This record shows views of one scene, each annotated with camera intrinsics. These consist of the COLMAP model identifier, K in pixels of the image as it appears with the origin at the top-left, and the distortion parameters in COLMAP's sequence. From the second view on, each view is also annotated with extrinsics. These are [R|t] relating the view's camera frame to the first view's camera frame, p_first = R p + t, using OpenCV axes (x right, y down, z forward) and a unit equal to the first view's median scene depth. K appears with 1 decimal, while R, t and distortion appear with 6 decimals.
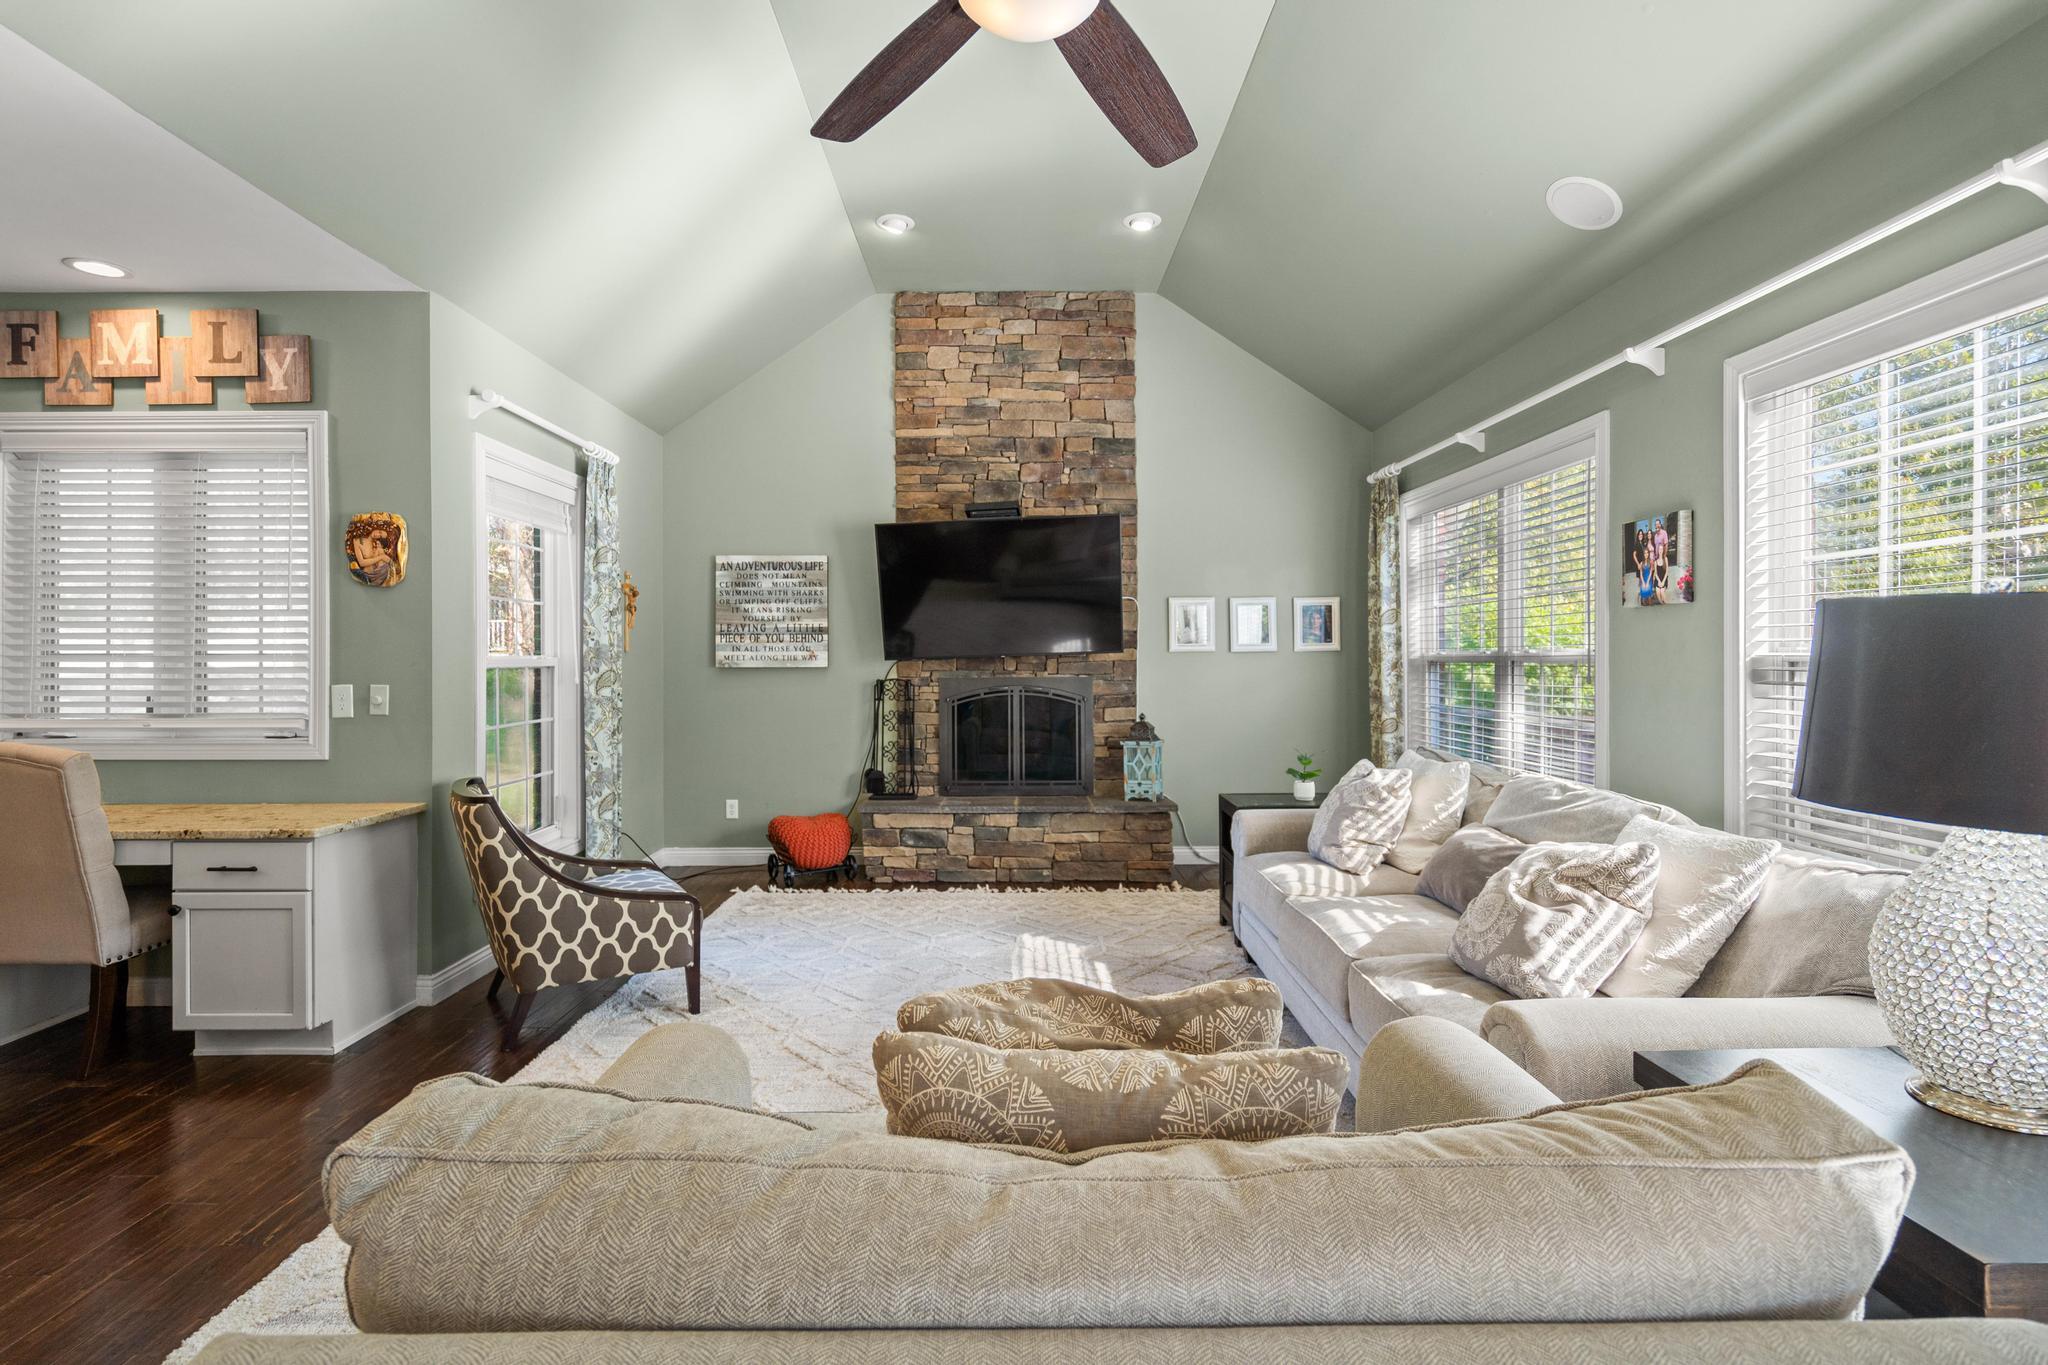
lens RADIAL K [[953.7, 0, 1002.9], [0, 953.7, 653.5], [0, 0, 1]] dist [-0.005899, 0.003483]
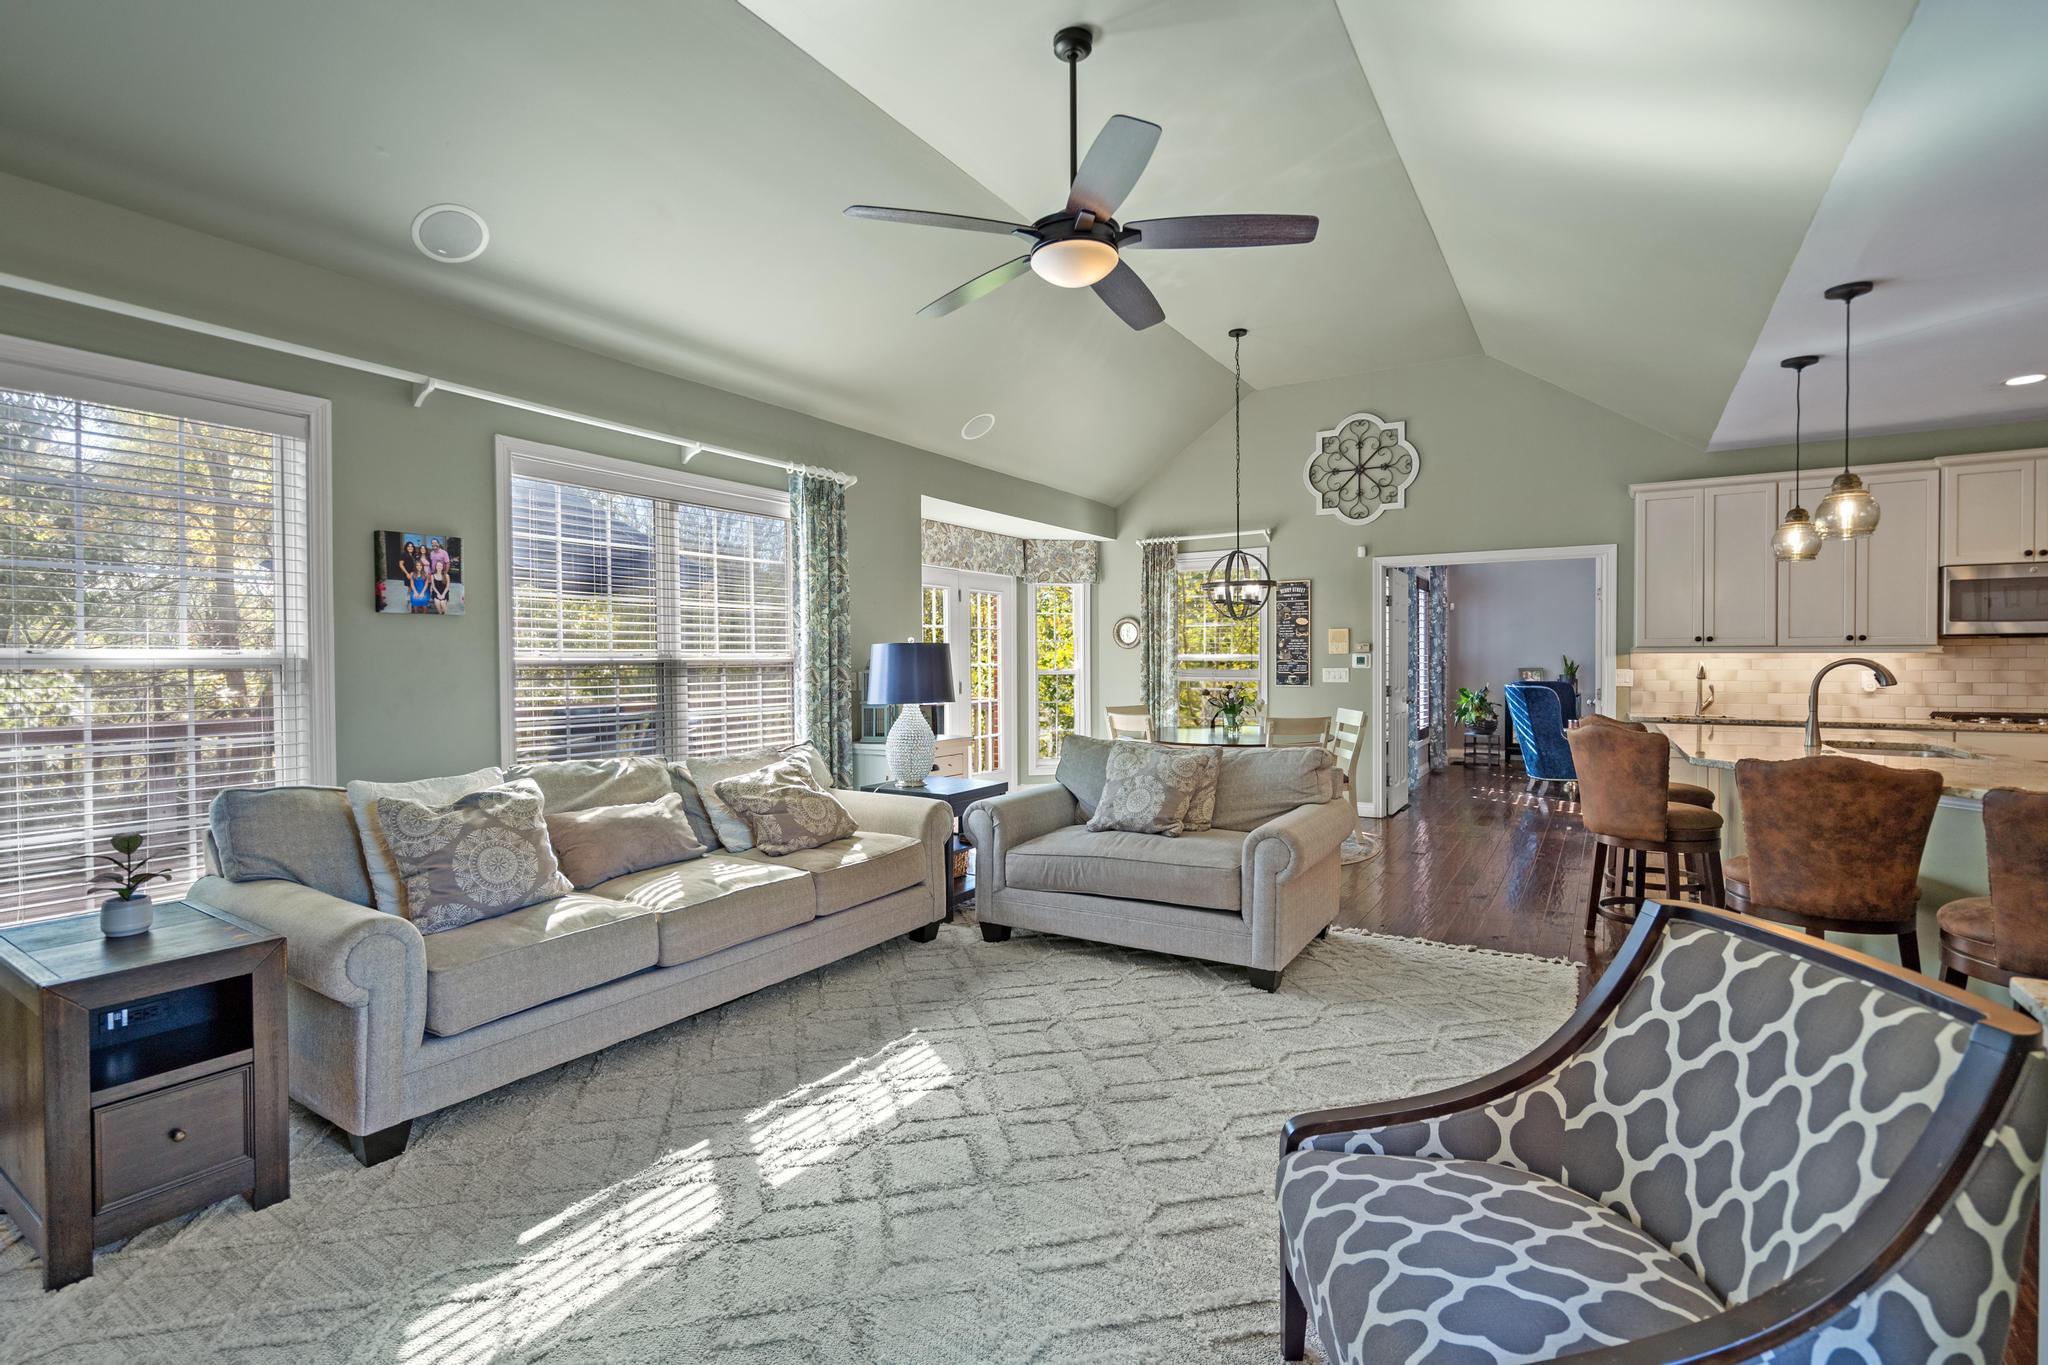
lens RADIAL K [[953.7, 0, 1020.6], [0, 953.7, 666.9], [0, 0, 1]] dist [-0.005899, 0.003483]
pose [[-0.853553, 0.001502, 0.521003, -0.306495], [0.001223, 0.999999, -0.000878, 0.008334], [-0.521004, -0.000112, -0.853554, 0.991245]]
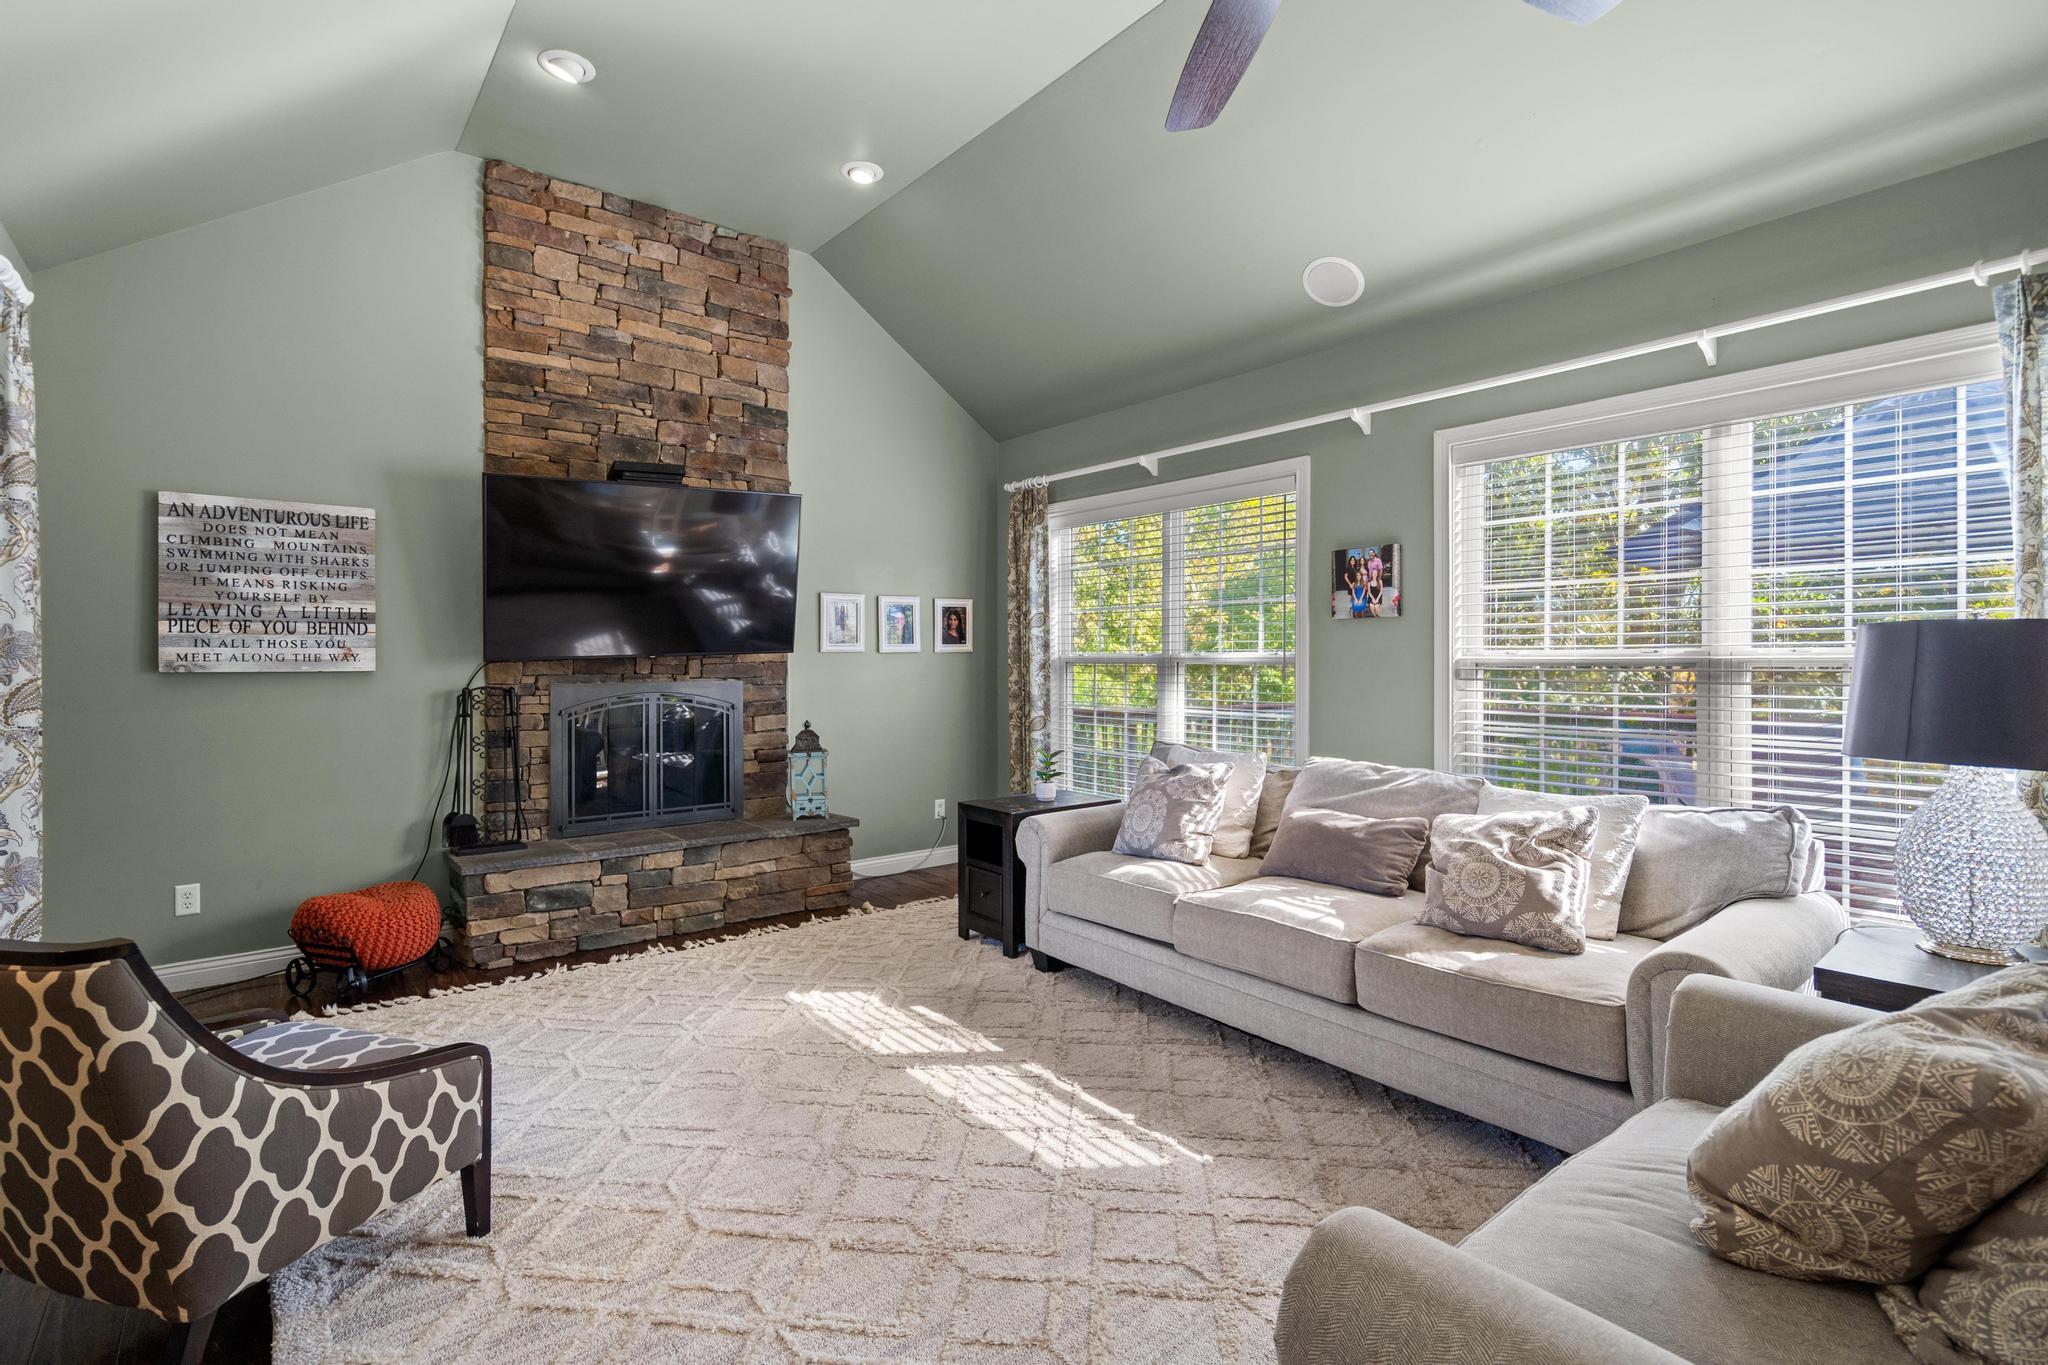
lens RADIAL K [[953.7, 0, 1009.1], [0, 953.7, 658.1], [0, 0, 1]] dist [-0.005899, 0.003483]
pose [[0.778229, 0.002360, 0.627977, -0.289743], [-0.005091, 0.999984, 0.002551, 0.000826], [-0.627960, -0.005183, 0.778228, 0.200028]]
